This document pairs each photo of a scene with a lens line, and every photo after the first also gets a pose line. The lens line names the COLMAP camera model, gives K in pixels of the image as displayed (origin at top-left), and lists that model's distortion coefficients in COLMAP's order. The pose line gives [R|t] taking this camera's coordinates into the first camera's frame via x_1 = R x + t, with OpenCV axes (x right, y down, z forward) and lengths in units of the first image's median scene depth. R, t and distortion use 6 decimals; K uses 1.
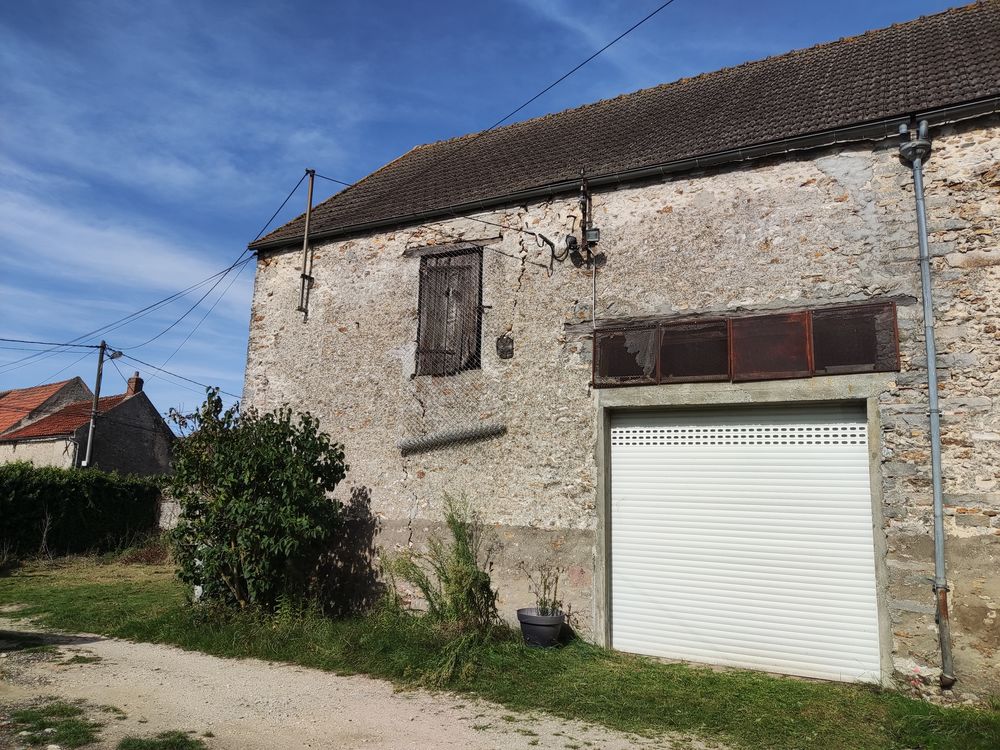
lens RADIAL K [[726.7, 0, 457.5], [0, 726.7, 377.6], [0, 0, 1]] dist [0.035363, -0.029233]
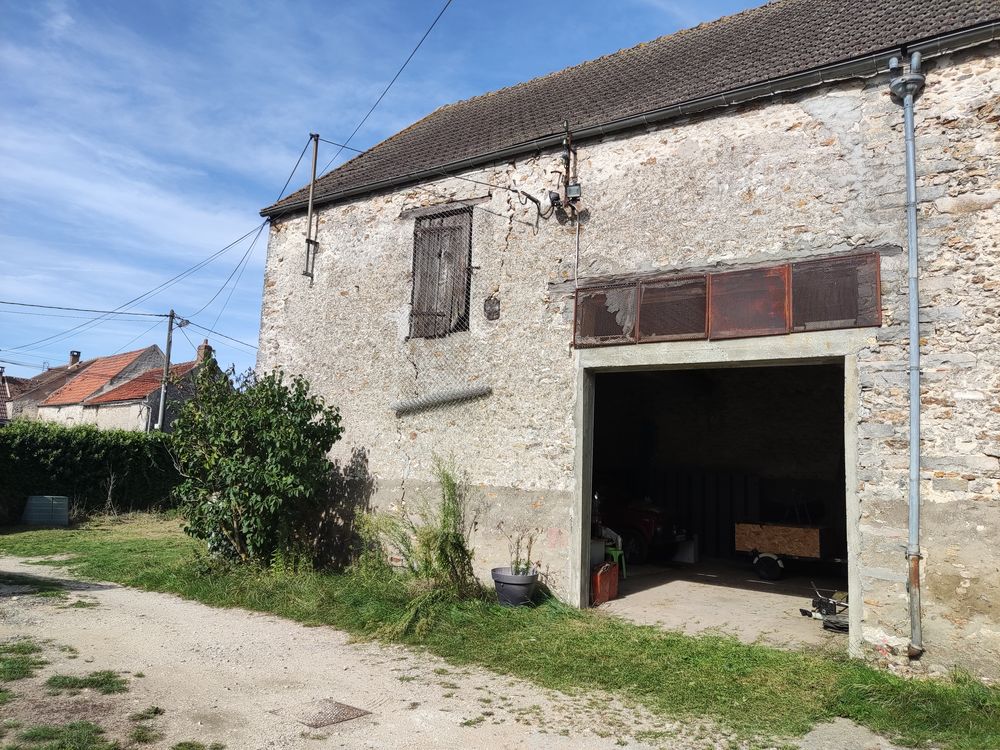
lens RADIAL K [[726.7, 0, 457.5], [0, 726.7, 377.6], [0, 0, 1]] dist [0.035363, -0.029233]
pose [[0.994399, -0.003592, -0.105630, 0.132695], [0.008540, 0.998885, 0.046427, 0.006879], [0.105346, -0.047069, 0.993321, 0.006756]]
